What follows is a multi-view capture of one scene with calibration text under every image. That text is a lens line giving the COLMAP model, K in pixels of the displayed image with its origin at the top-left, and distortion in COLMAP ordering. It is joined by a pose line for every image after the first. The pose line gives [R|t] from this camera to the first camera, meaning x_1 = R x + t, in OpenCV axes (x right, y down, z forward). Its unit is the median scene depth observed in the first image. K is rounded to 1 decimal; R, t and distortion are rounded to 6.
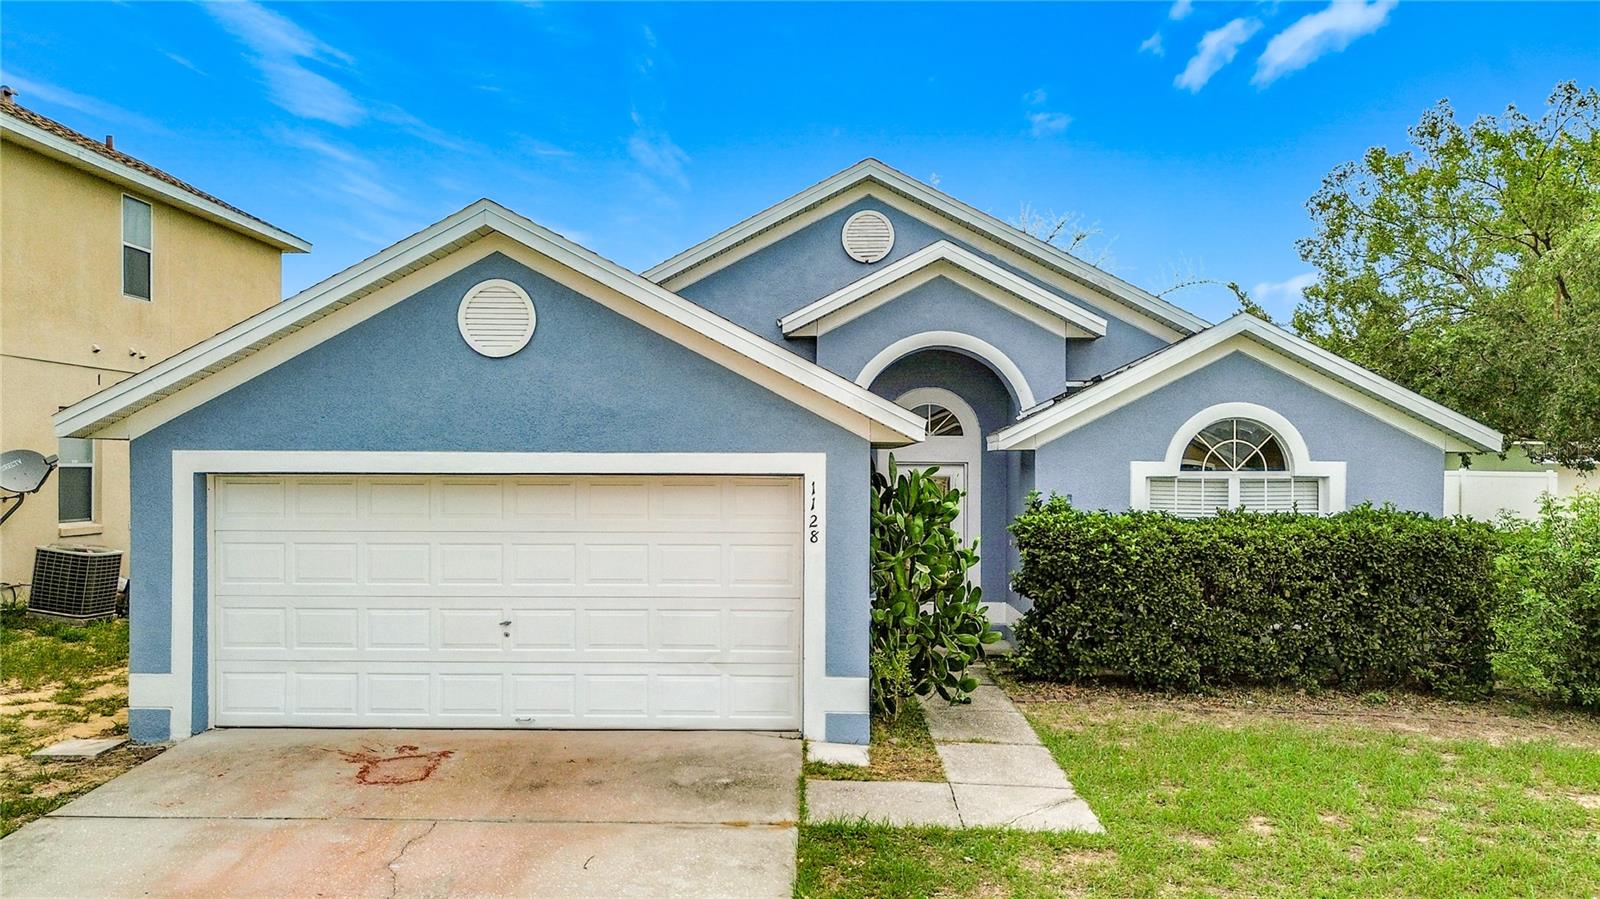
lens RADIAL K [[1212.3, 0, 772.9], [0, 1212.3, 488.7], [0, 0, 1]] dist [0.058876, -0.006952]
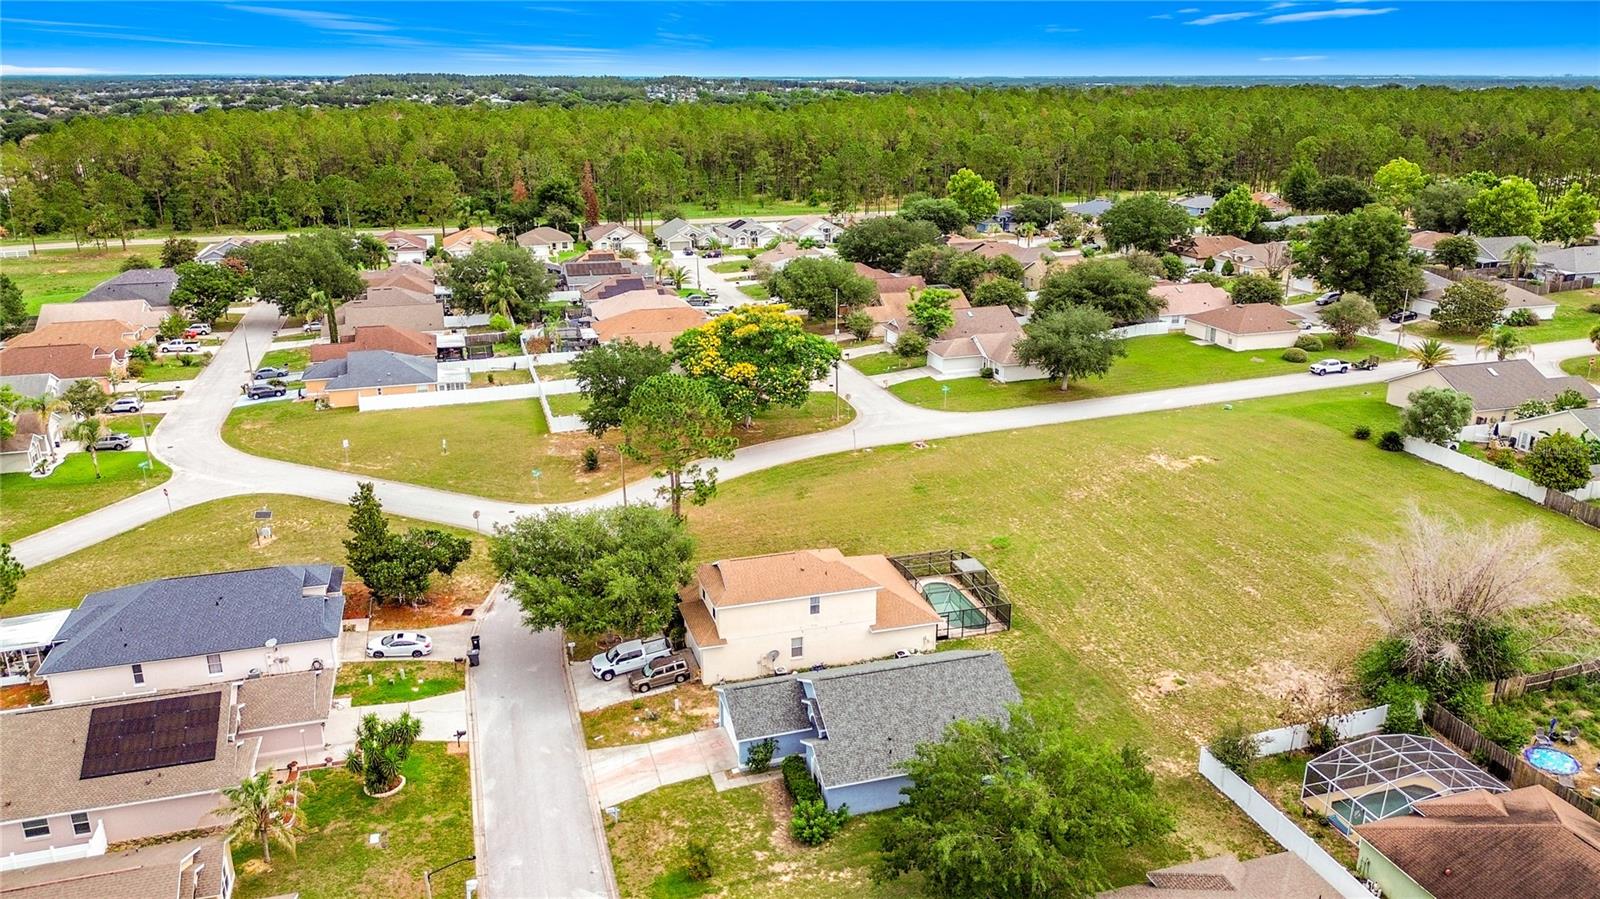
lens RADIAL K [[1144.2, 0, 795.5], [0, 1144.2, 451.5], [0, 0, 1]] dist [0.076016, -0.079484]
pose [[0.339082, 0.293673, -0.893745, 6.055666], [-0.015811, 0.951672, 0.306709, -3.931483], [0.940624, -0.089869, 0.327338, -0.899264]]
